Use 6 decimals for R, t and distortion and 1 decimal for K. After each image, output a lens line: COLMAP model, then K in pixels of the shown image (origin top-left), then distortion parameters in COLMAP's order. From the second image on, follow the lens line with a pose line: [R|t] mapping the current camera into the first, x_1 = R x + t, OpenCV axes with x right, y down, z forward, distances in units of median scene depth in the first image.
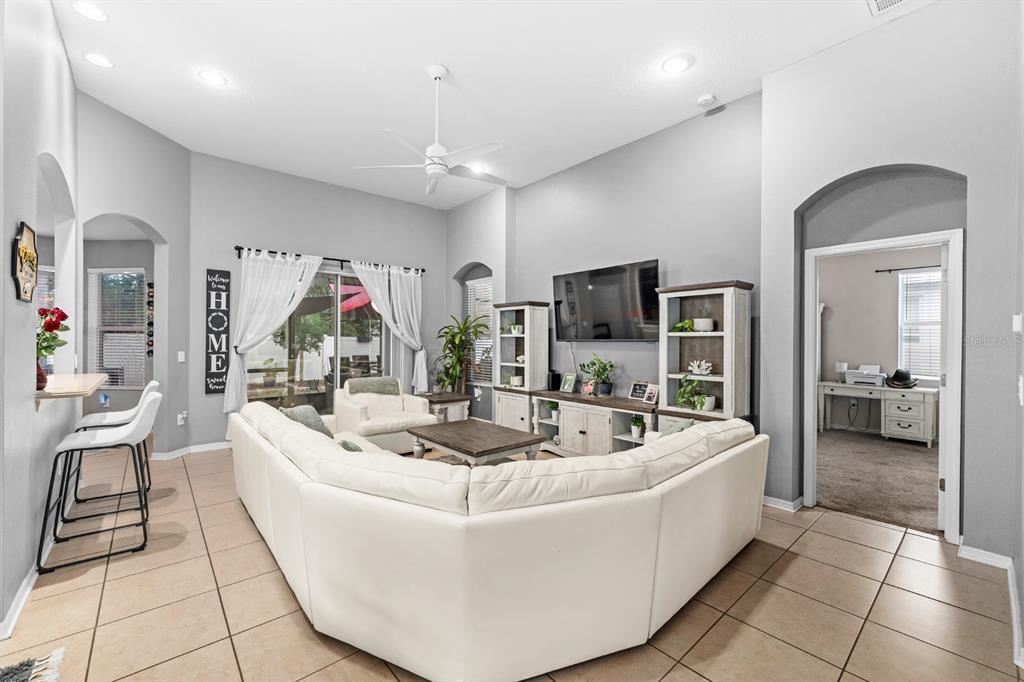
lens RADIAL K [[416.3, 0, 510.8], [0, 416.3, 342.7], [0, 0, 1]] dist [-0.010537, 0.000231]
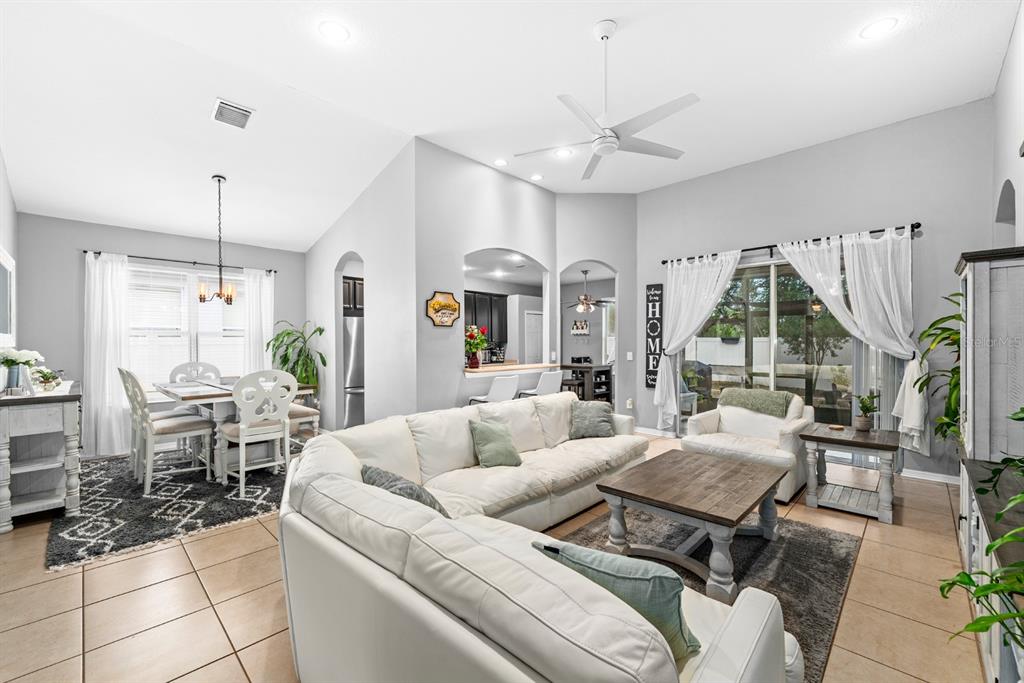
lens RADIAL K [[416.3, 0, 513.8], [0, 416.3, 344.3], [0, 0, 1]] dist [-0.010537, 0.000231]
pose [[0.068247, -0.002612, -0.997665, 0.450835], [-0.008717, 0.999957, -0.003214, 0.003565], [0.997630, 0.008916, 0.068222, 0.515238]]
